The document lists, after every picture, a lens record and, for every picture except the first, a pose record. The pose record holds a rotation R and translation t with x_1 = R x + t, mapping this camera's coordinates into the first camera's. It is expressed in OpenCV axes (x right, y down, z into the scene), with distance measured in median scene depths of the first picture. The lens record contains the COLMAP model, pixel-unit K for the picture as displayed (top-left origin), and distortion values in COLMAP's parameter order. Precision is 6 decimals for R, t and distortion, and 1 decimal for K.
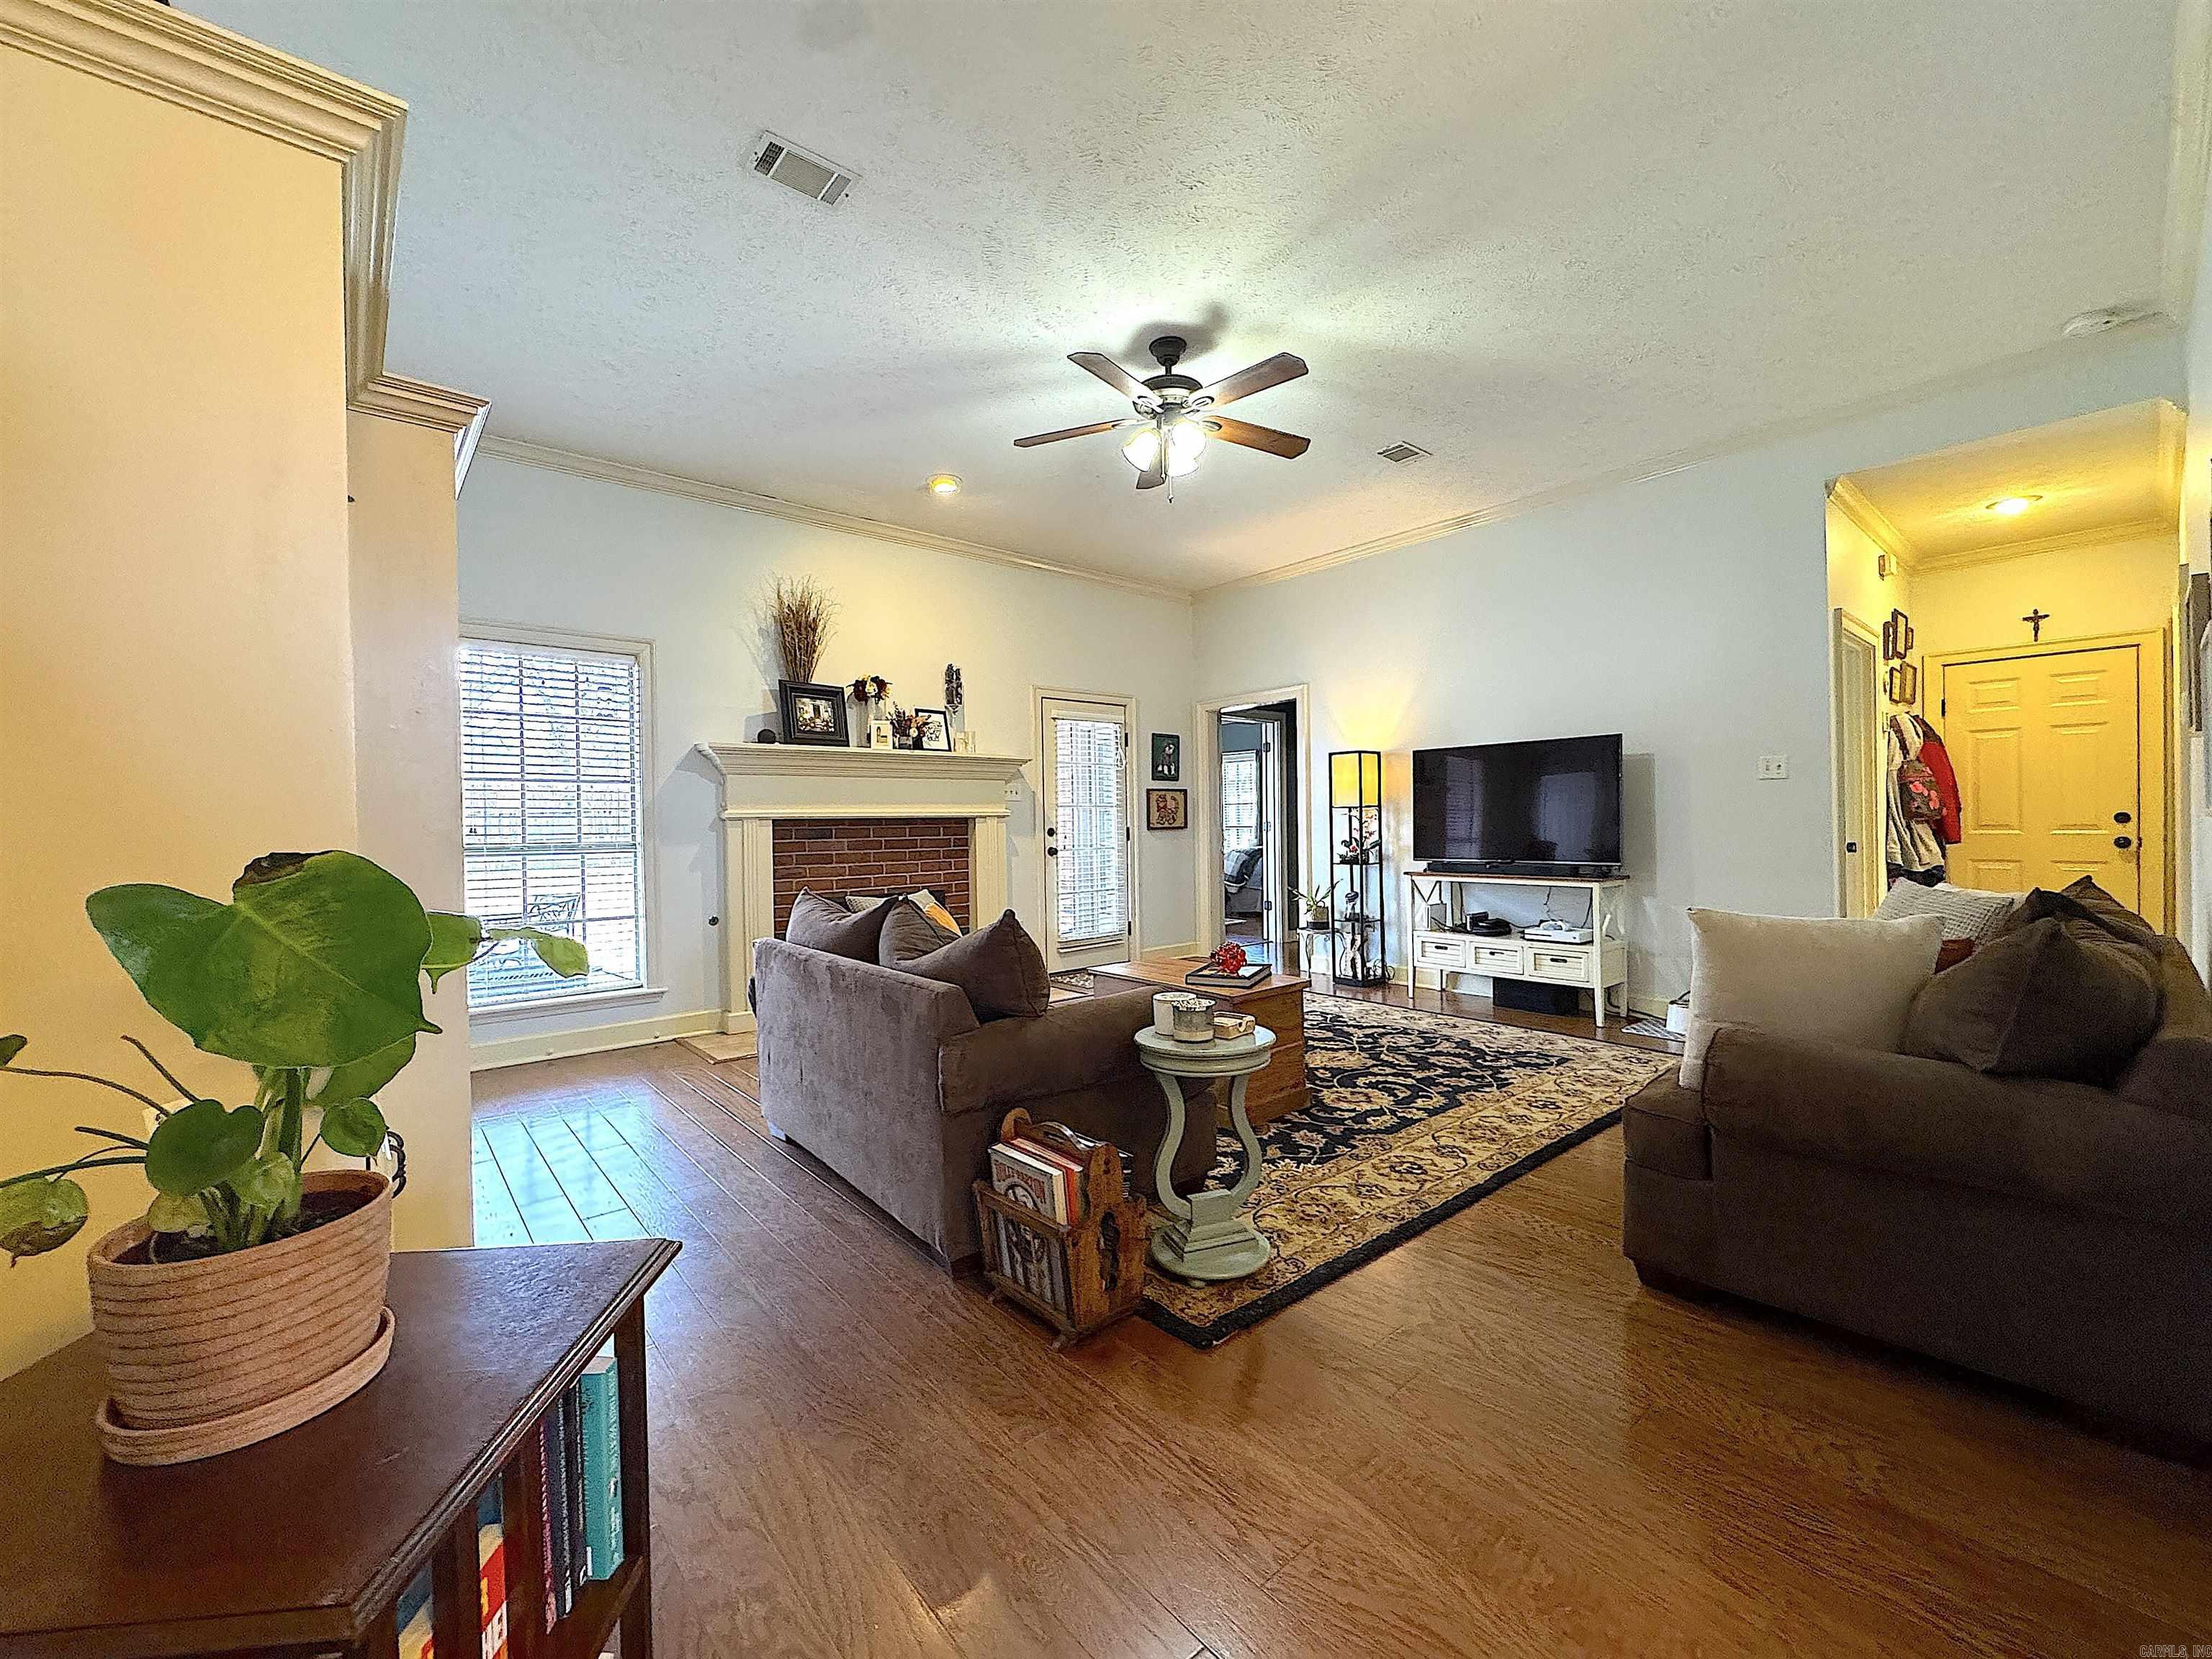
lens RADIAL K [[891.0, 0, 1101.0], [0, 891.0, 823.9], [0, 0, 1]] dist [-0.000924, -0.000002]
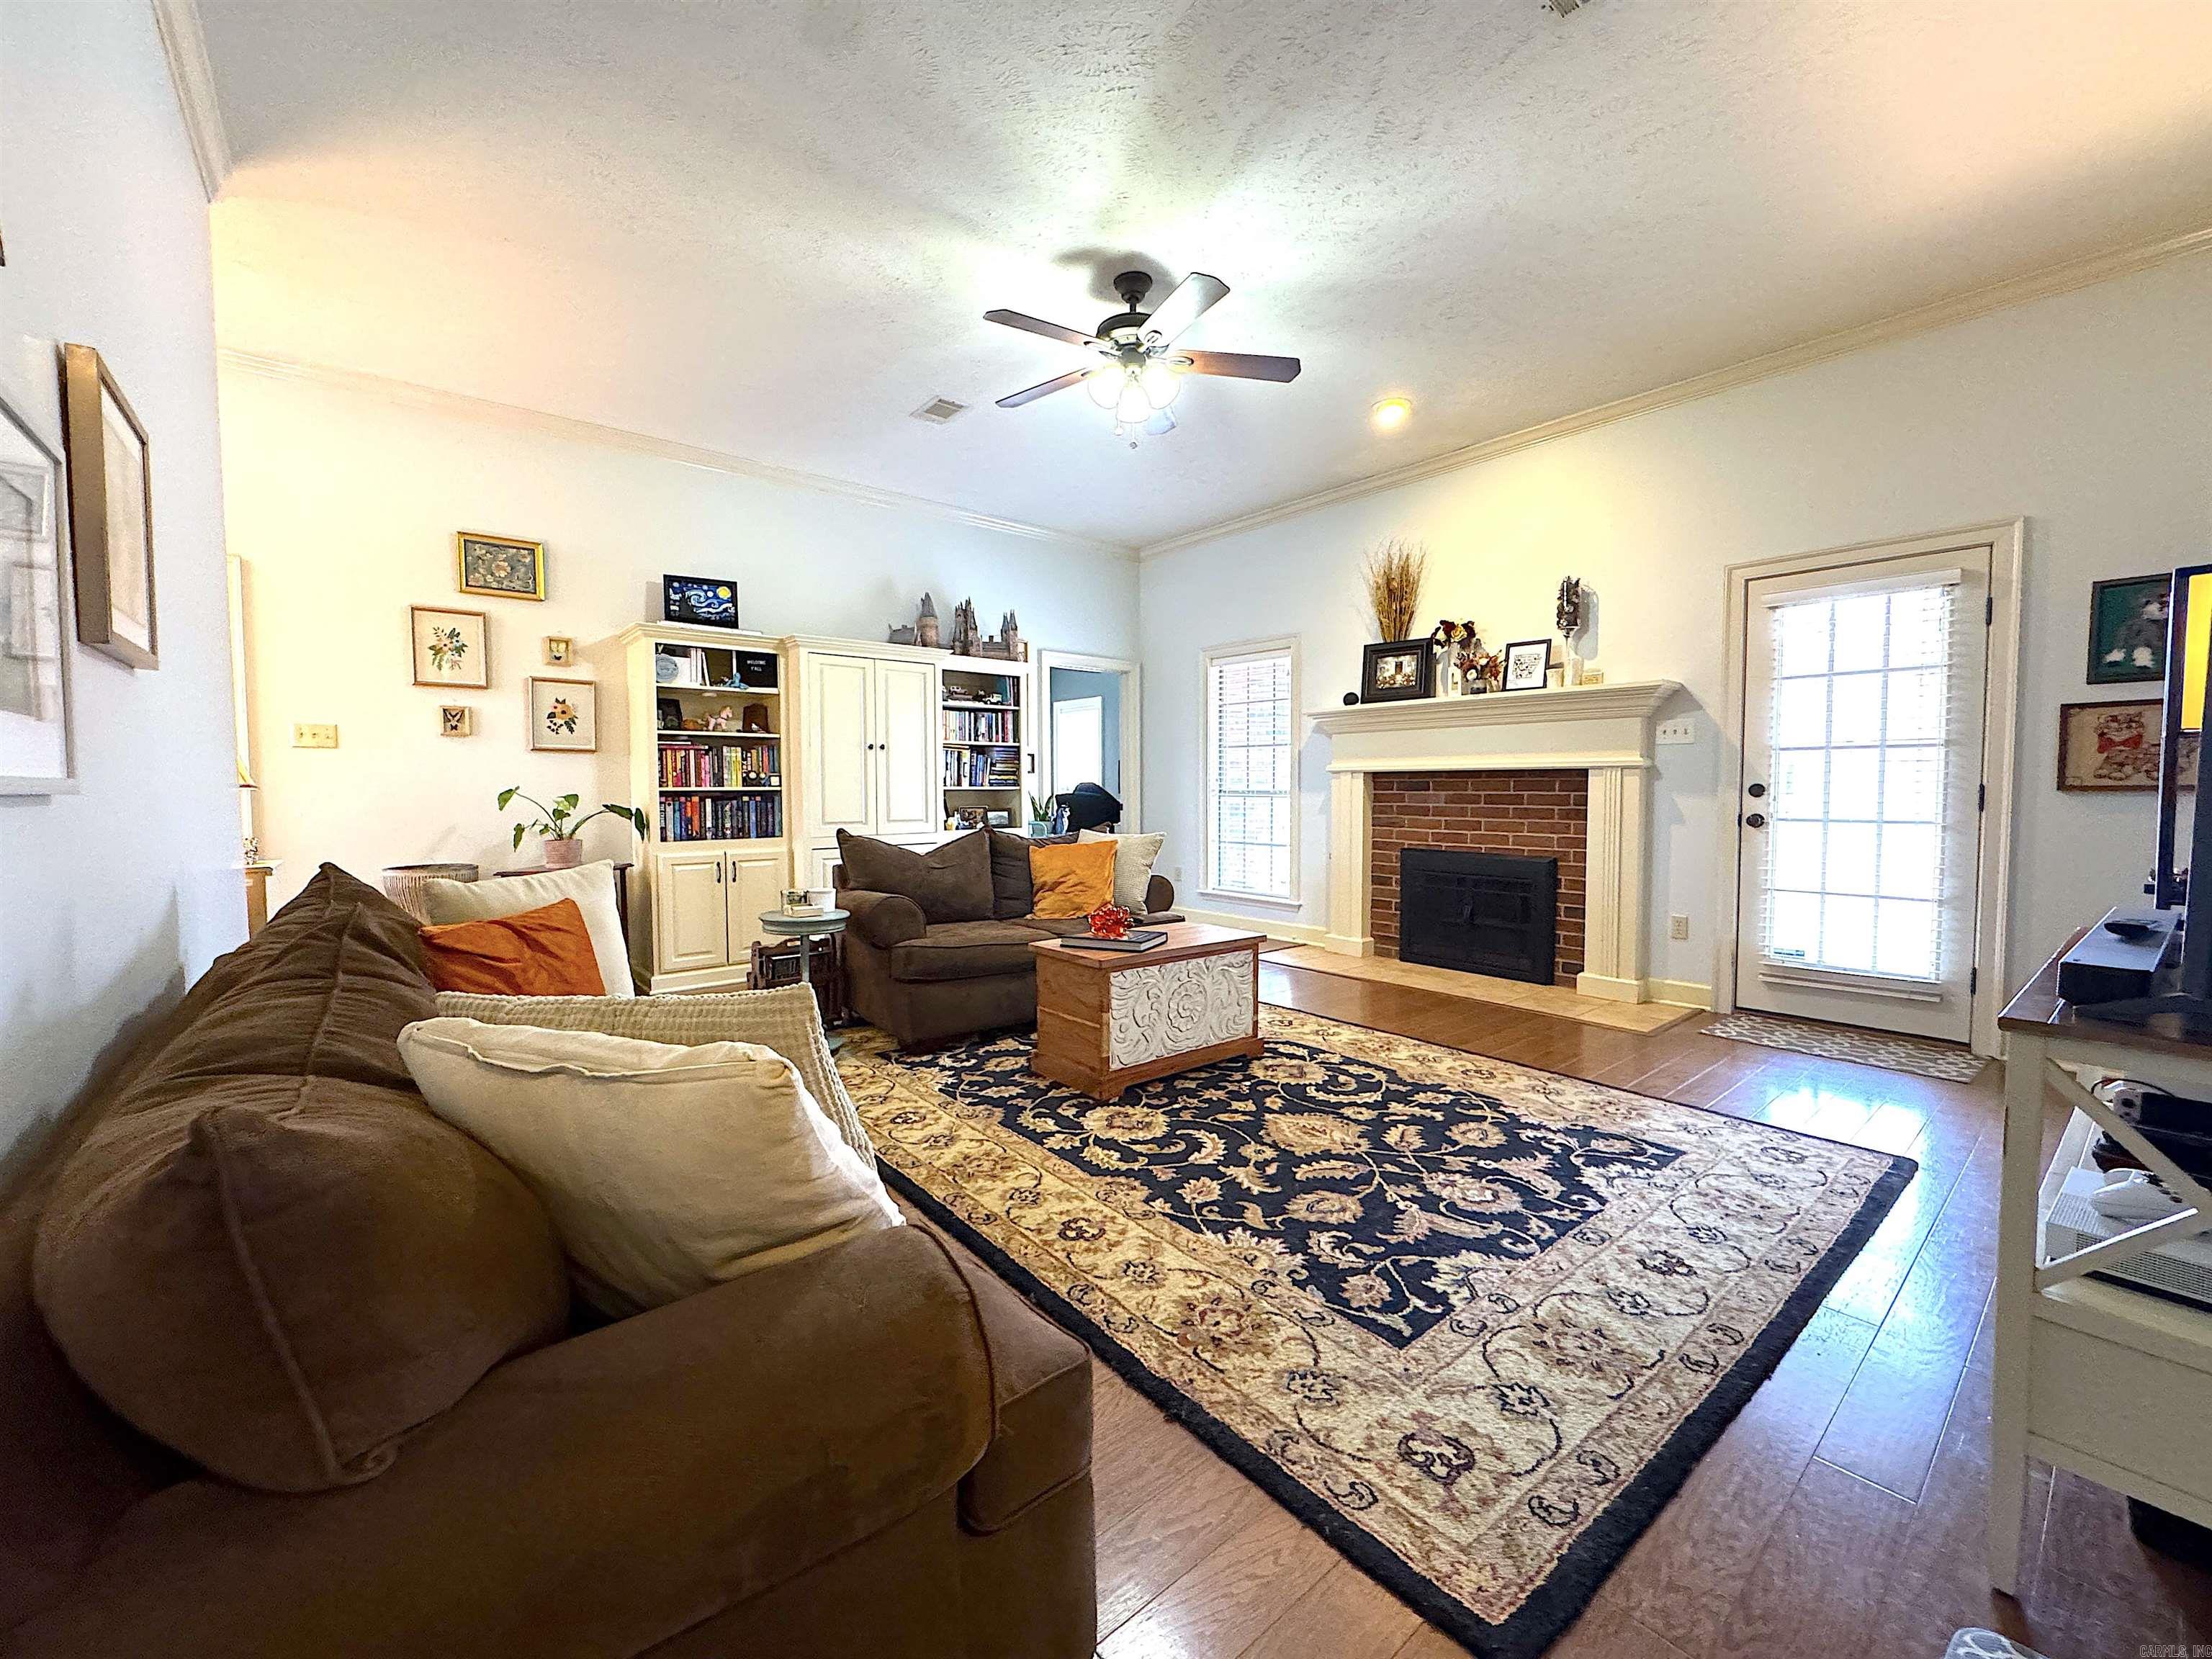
lens RADIAL K [[881.5, 0, 1103.5], [0, 881.5, 826.7], [0, 0, 1]] dist [-0.002041, -0.000093]
pose [[-0.012151, 0.064227, -0.997861, 0.967734], [0.004614, 0.997928, 0.064176, -0.012234], [0.999916, -0.003824, -0.012422, 0.893589]]
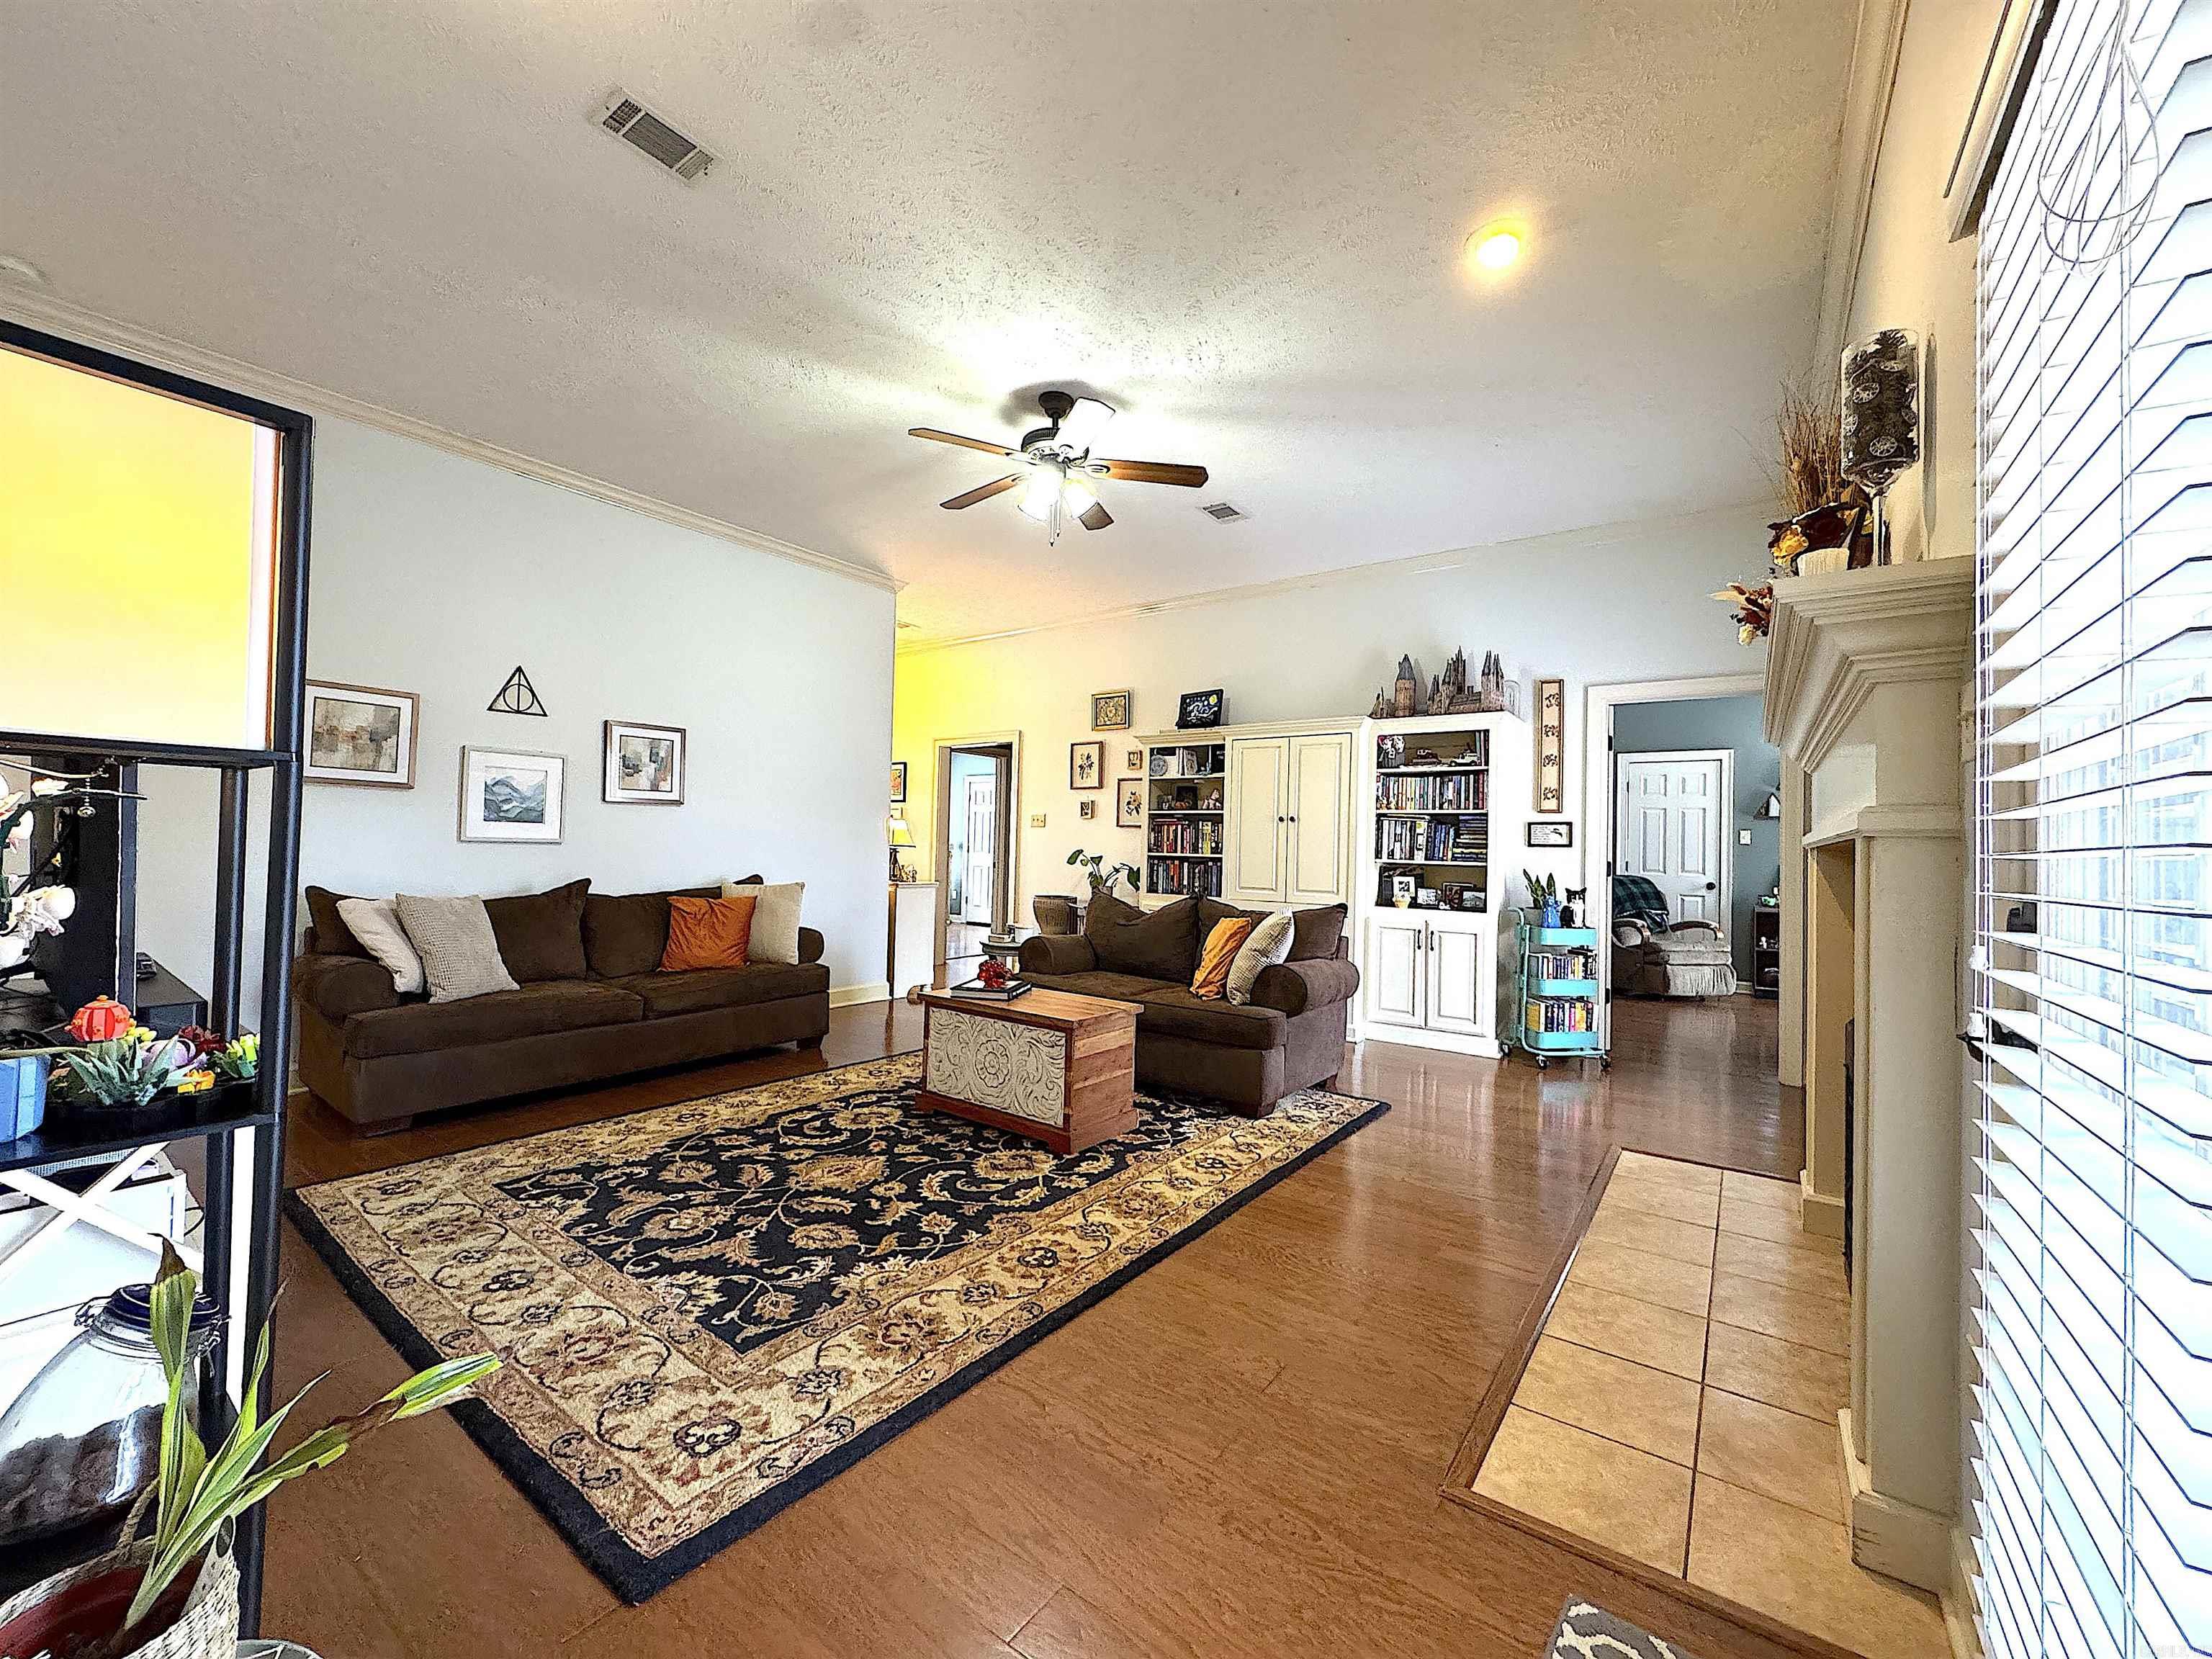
lens RADIAL K [[881.5, 0, 1103.5], [0, 881.5, 826.7], [0, 0, 1]] dist [-0.002041, -0.000093]
pose [[-0.971344, -0.011225, -0.237412, 0.240873], [-0.006693, 0.999780, -0.019884, -0.006744], [0.237583, -0.017725, -0.971206, 1.850656]]
